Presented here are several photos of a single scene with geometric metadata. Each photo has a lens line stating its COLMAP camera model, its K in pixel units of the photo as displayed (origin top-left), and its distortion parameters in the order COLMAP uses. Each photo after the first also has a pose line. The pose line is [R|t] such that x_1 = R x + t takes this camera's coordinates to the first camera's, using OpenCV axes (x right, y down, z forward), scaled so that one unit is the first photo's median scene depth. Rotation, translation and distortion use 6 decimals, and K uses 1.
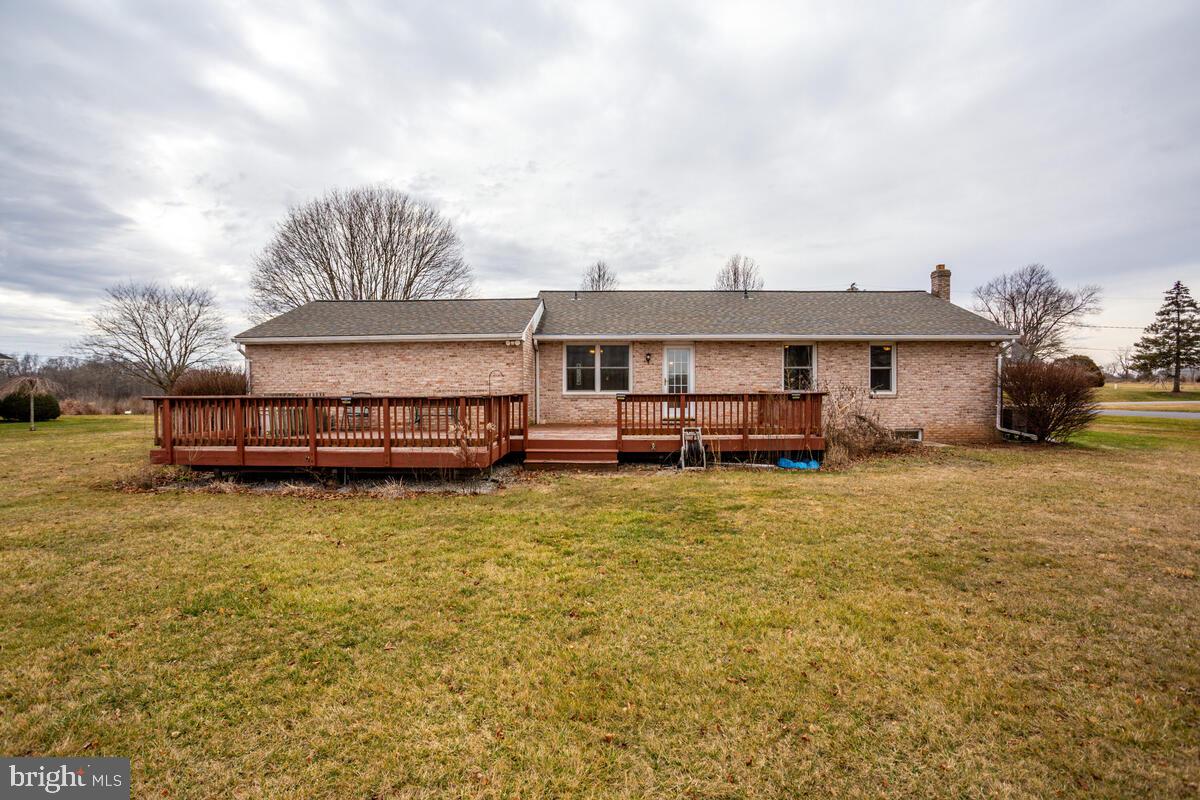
lens RADIAL K [[609.9, 0, 600.0], [0, 609.9, 400.0], [0, 0, 1]] dist [-0.057377, 0.029936]
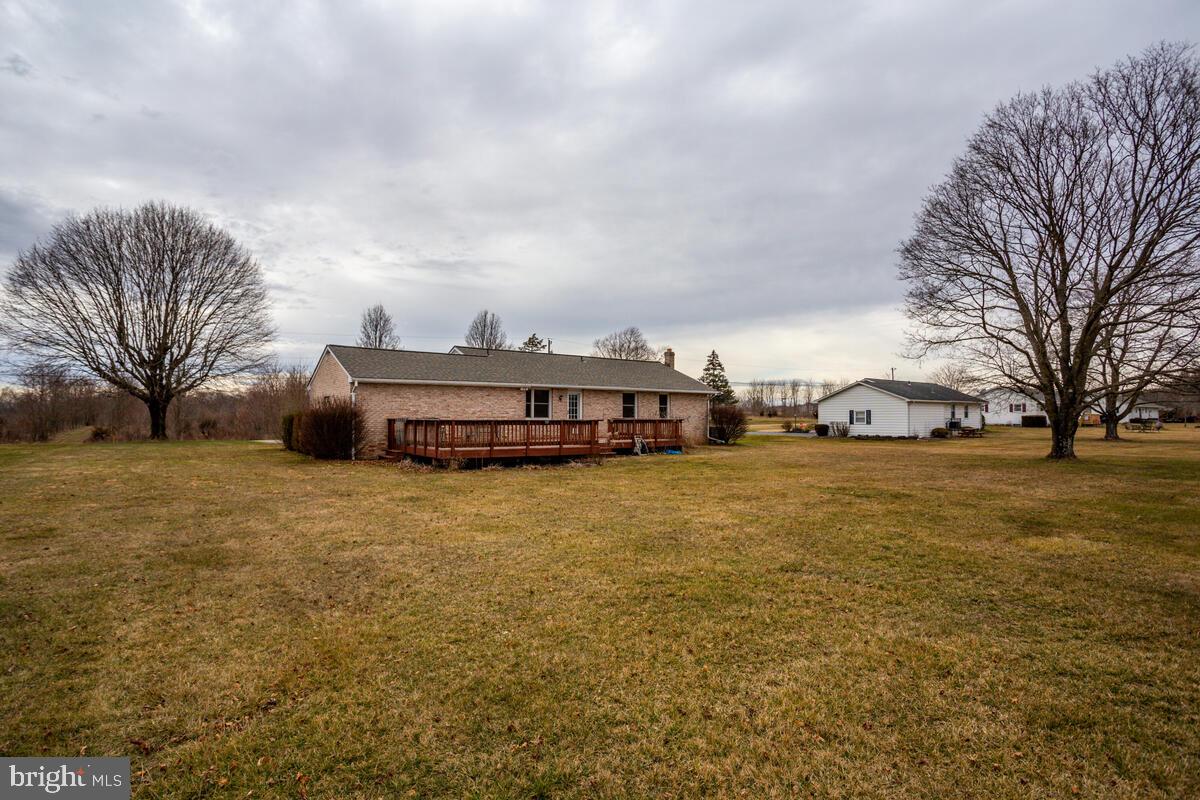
lens RADIAL K [[609.9, 0, 600.0], [0, 609.9, 400.0], [0, 0, 1]] dist [-0.057377, 0.029936]
pose [[0.799488, 0.024752, 0.600172, -0.845082], [0.000251, 0.999137, -0.041541, 0.006346], [-0.600682, 0.033362, 0.798792, -0.411093]]
